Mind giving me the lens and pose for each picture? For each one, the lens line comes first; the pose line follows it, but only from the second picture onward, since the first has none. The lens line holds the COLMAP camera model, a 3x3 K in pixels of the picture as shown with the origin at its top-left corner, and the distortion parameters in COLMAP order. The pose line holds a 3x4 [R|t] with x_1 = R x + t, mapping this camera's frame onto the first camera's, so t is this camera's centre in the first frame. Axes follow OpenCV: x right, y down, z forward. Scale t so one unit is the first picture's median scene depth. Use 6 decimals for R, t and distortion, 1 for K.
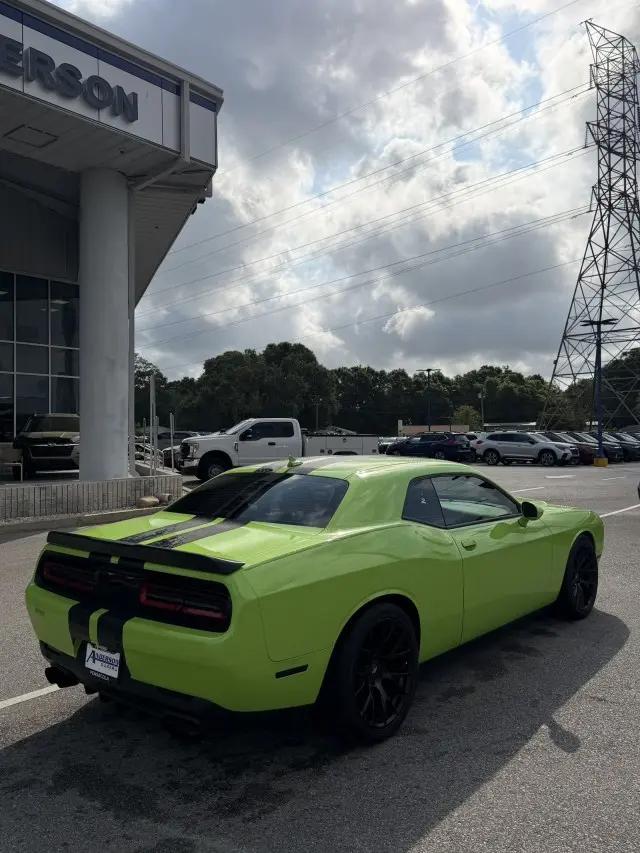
lens RADIAL K [[719.6, 0, 332.4], [0, 719.6, 425.3], [0, 0, 1]] dist [-0.001790, -0.017096]
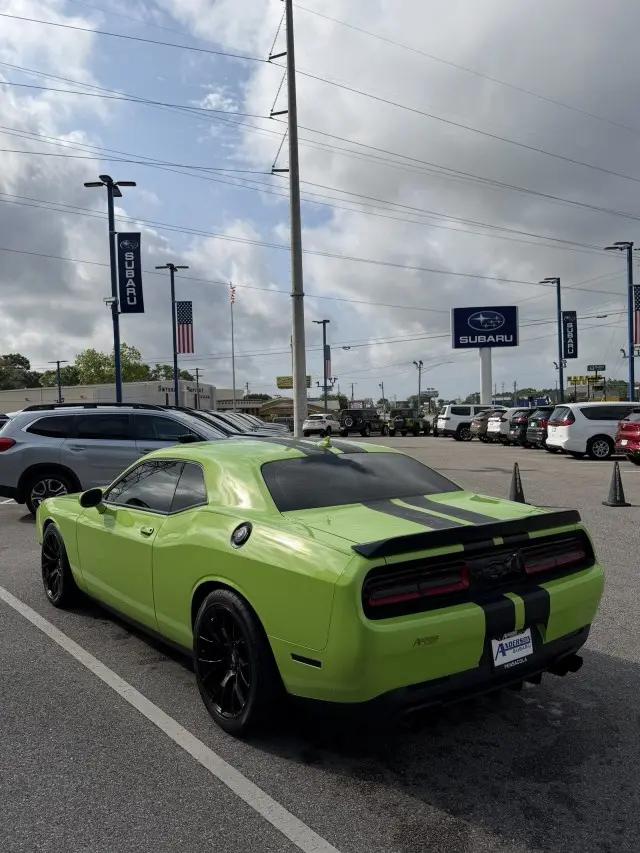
lens RADIAL K [[712.1, 0, 313.6], [0, 712.1, 419.0], [0, 0, 1]] dist [0.002189, -0.009145]
pose [[0.221679, 0.000880, 0.975119, -0.364263], [0.002697, 0.999995, -0.001516, 0.007585], [-0.975116, 0.002966, 0.221675, 0.294430]]
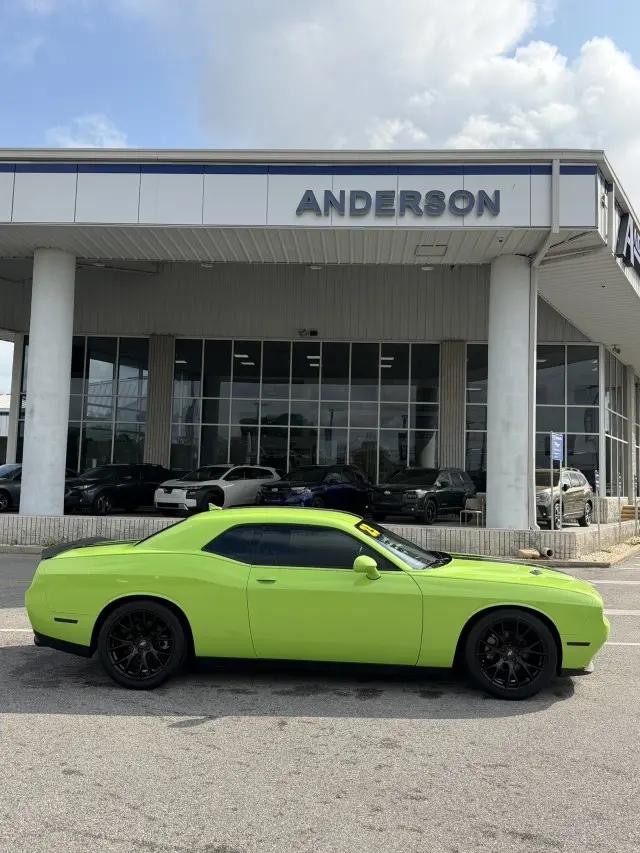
lens RADIAL K [[719.1, 0, 301.9], [0, 719.1, 415.1], [0, 0, 1]] dist [0.008502, 0.000346]
pose [[0.573697, -0.057565, -0.817042, 0.467701], [-0.013576, 0.996722, -0.079757, -0.009759], [0.818955, 0.056848, 0.571035, 0.109176]]
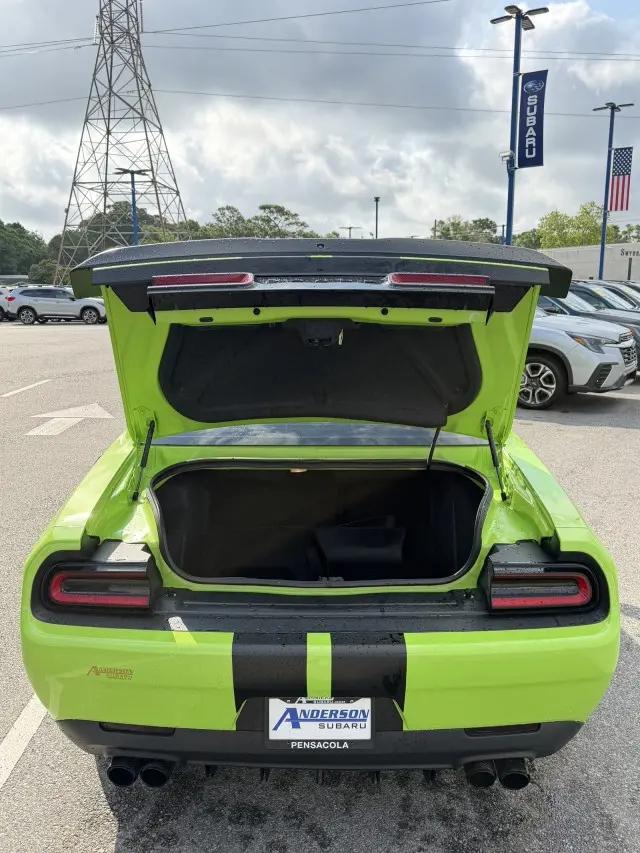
lens RADIAL K [[710.2, 0, 316.9], [0, 710.2, 427.6], [0, 0, 1]] dist [0.007829, -0.037928]
pose [[0.763728, -0.119168, 0.634443, -0.183051], [-0.013344, 0.979689, 0.200078, -0.003057], [-0.645400, -0.161271, 0.746626, 0.174237]]
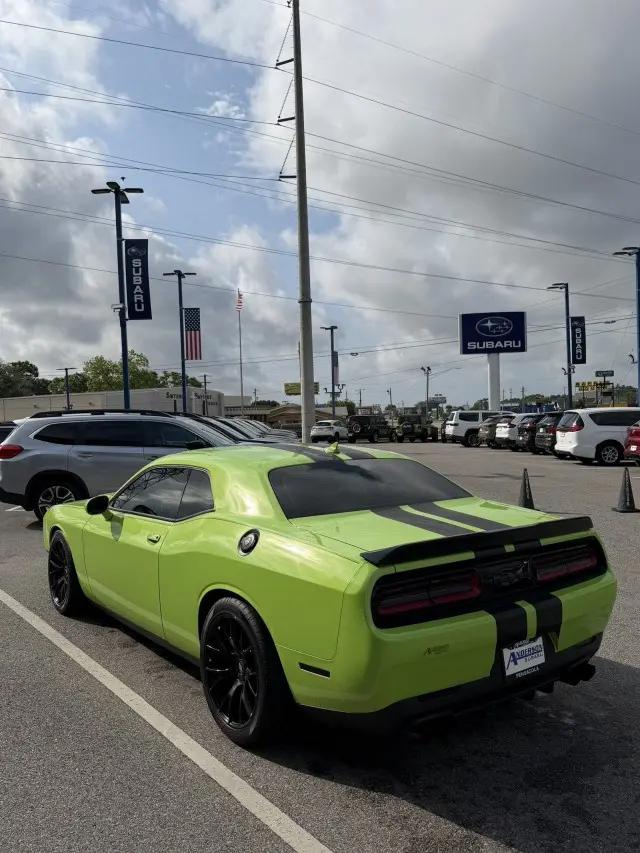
lens RADIAL K [[711.1, 0, 317.3], [0, 711.1, 425.5], [0, 0, 1]] dist [0.003982, -0.015063]
pose [[0.227331, 0.000242, 0.973818, -0.360170], [0.005087, 0.999986, -0.001436, 0.007837], [-0.973804, 0.005281, 0.227326, 0.295381]]
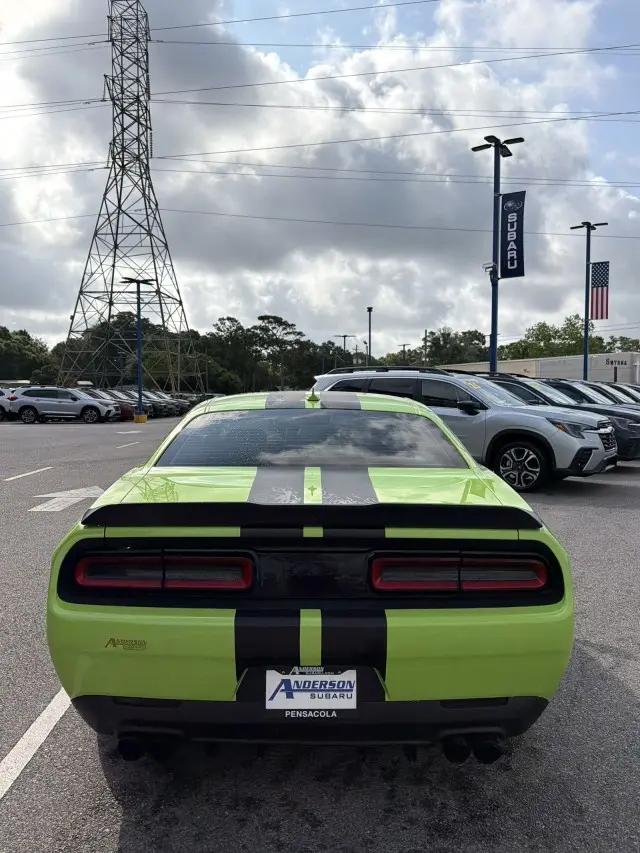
lens RADIAL K [[711.1, 0, 317.3], [0, 711.1, 425.5], [0, 0, 1]] dist [0.003982, -0.015063]
pose [[0.758820, -0.015845, 0.651108, -0.203523], [-0.019746, 0.998685, 0.047316, 0.017662], [-0.651002, -0.048762, 0.757509, 0.148945]]
